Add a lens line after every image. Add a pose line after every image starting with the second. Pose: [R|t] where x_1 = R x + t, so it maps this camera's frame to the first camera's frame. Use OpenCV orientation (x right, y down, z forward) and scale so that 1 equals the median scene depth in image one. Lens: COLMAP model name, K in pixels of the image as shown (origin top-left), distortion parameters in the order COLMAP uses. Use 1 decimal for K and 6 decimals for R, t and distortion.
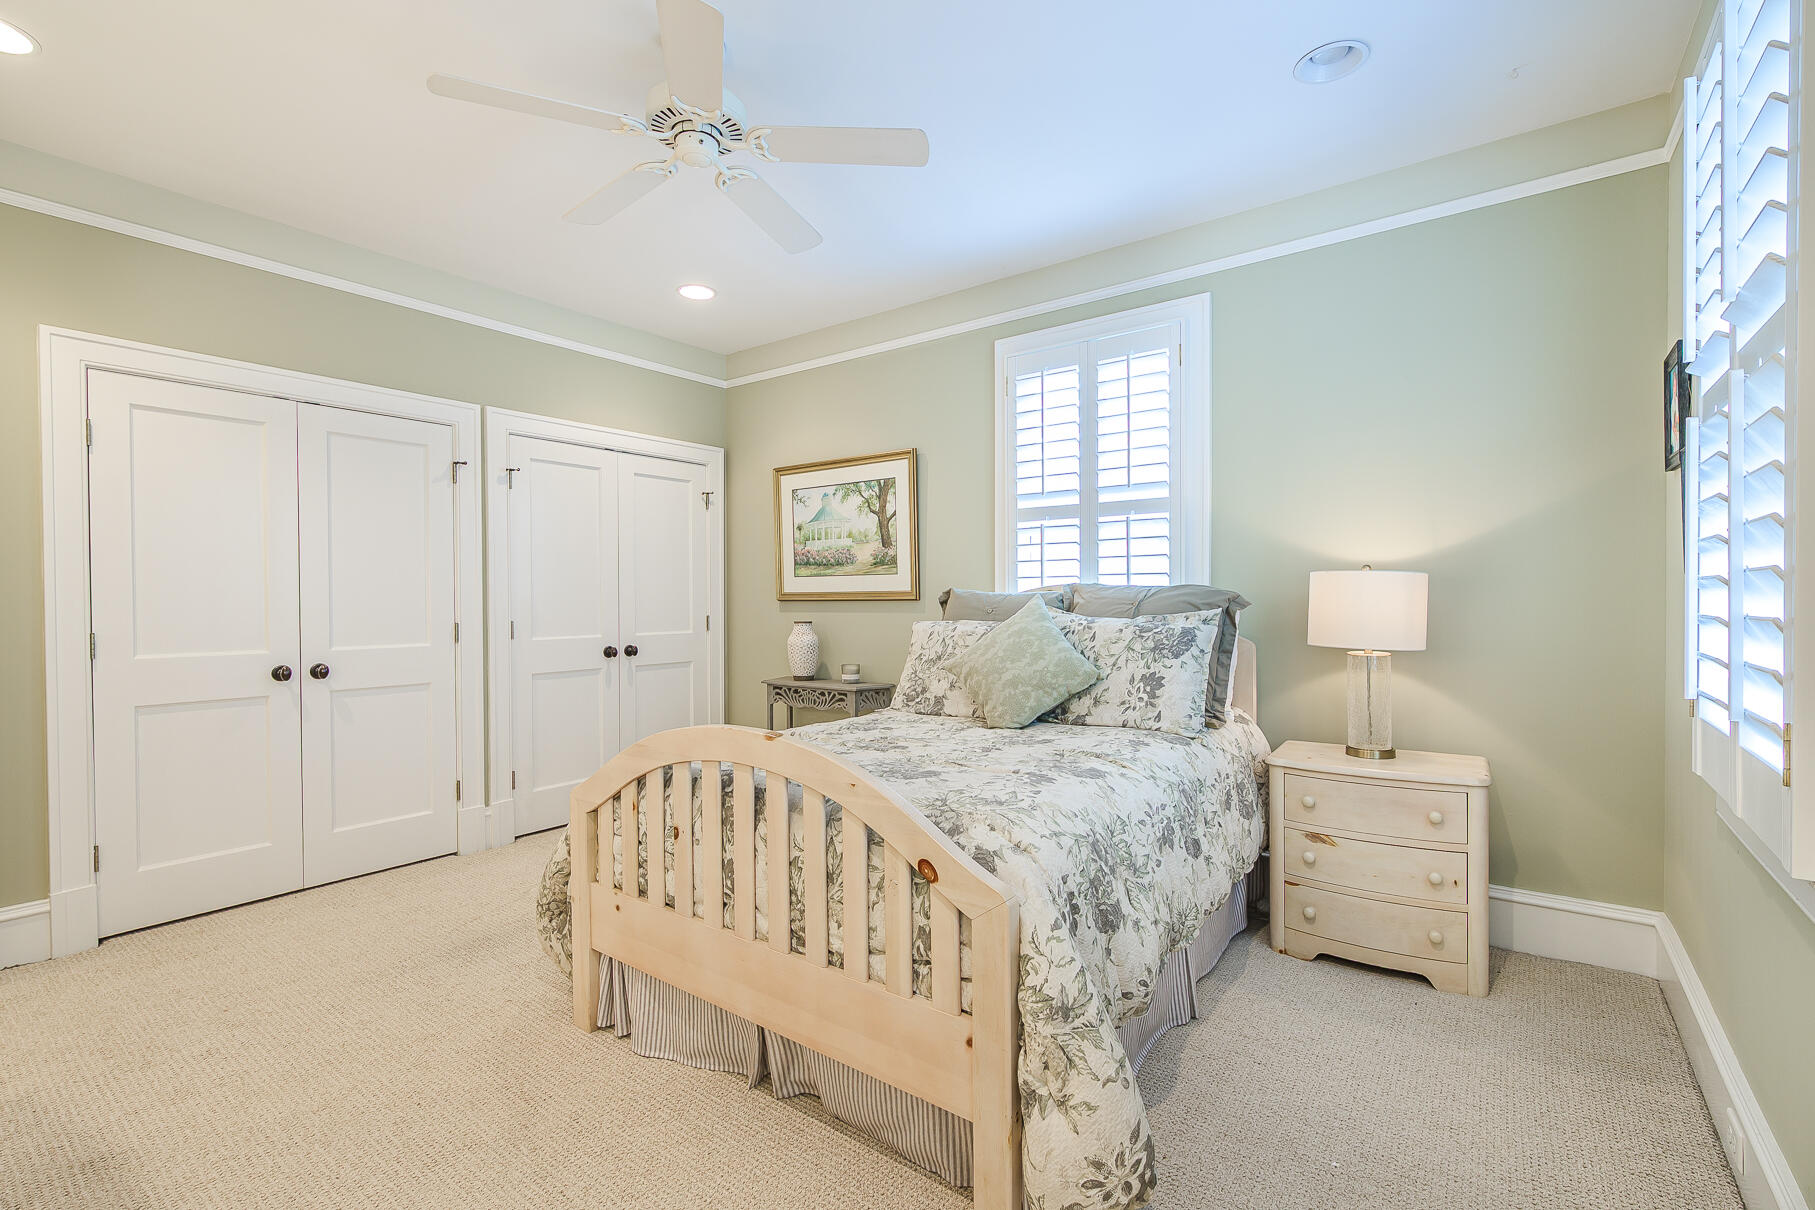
lens RADIAL K [[804.2, 0, 907.5], [0, 804.2, 605.0], [0, 0, 1]] dist [0.019511, 0.000020]
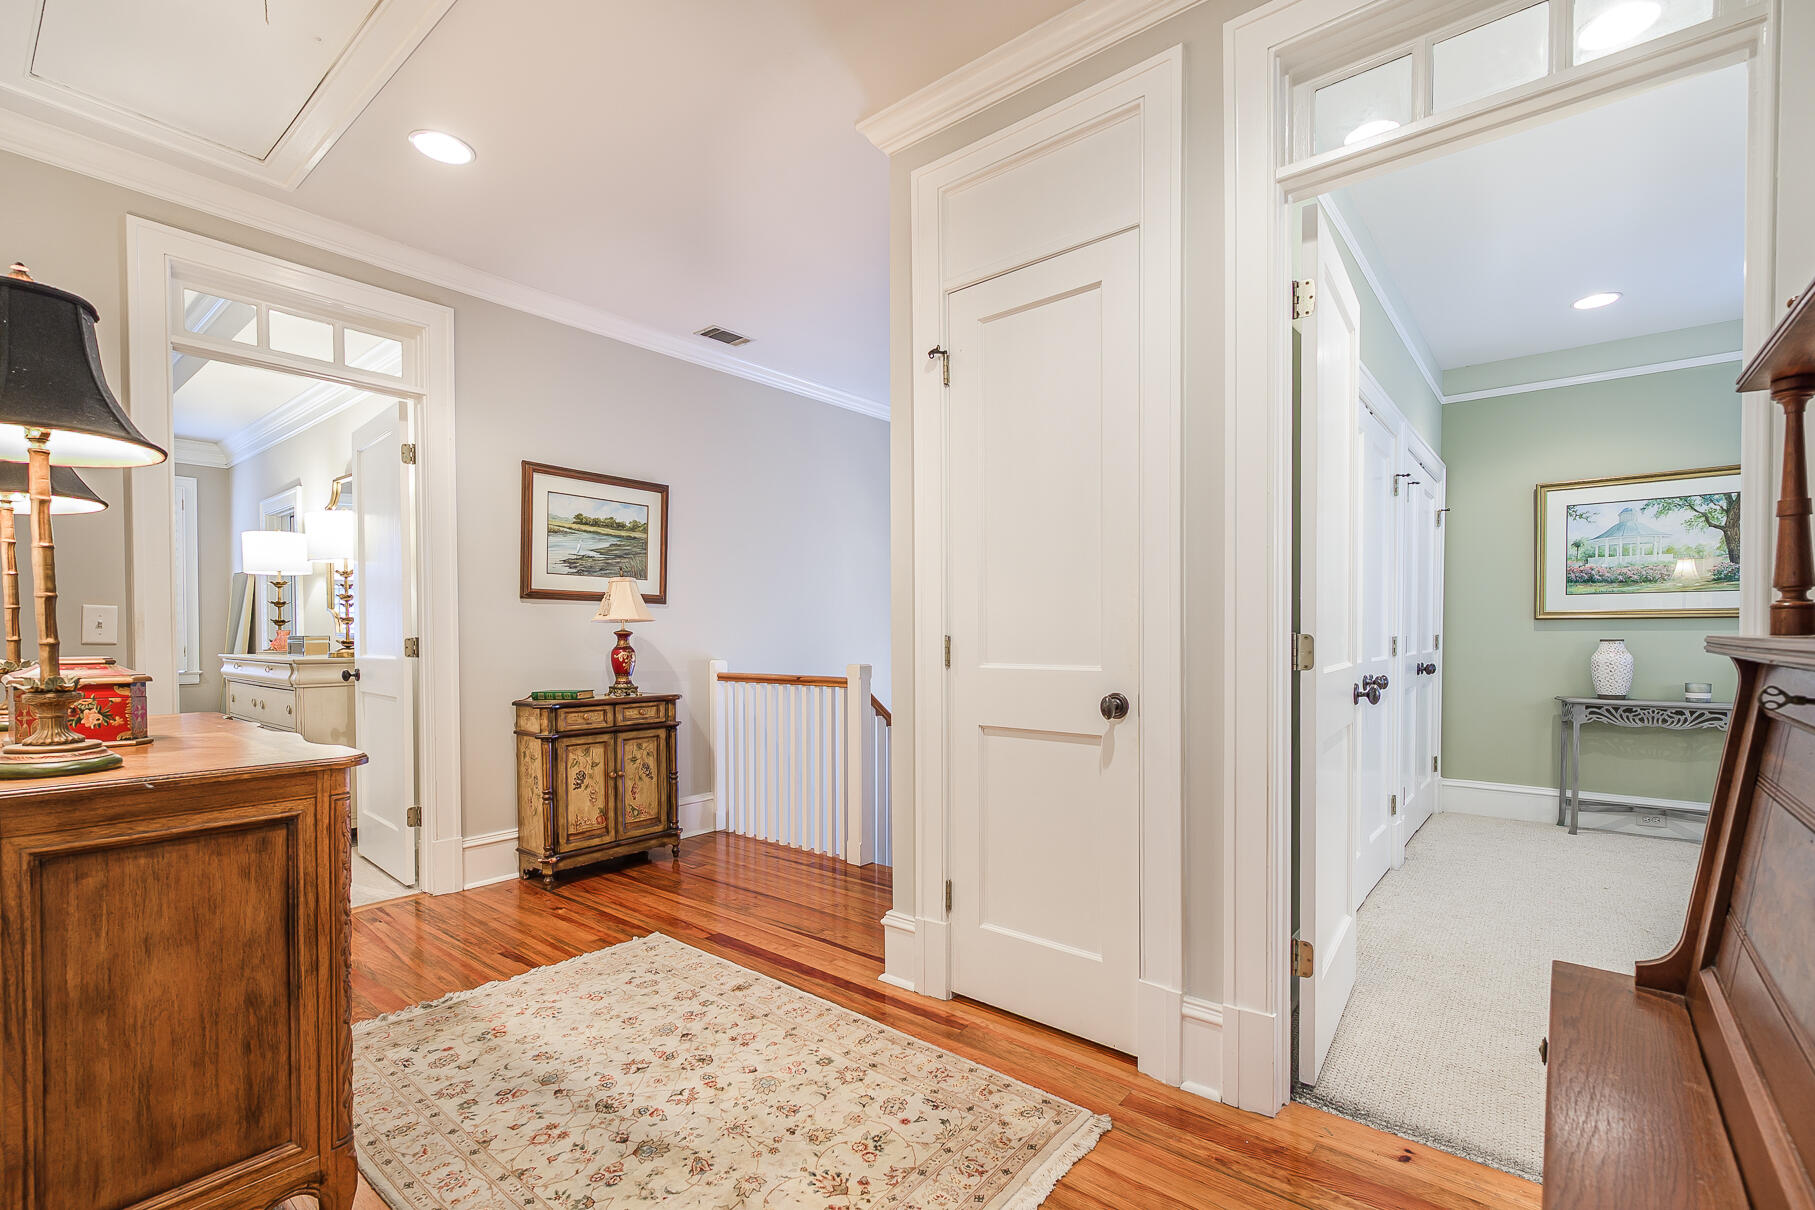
lens RADIAL K [[795.9, 0, 911.6], [0, 795.9, 641.1], [0, 0, 1]] dist [-0.000693, -0.000098]
pose [[0.999591, 0.004287, -0.028278, -0.983591], [-0.004319, 0.999990, -0.001071, 0.027975], [0.028273, 0.001193, 0.999600, 0.012468]]
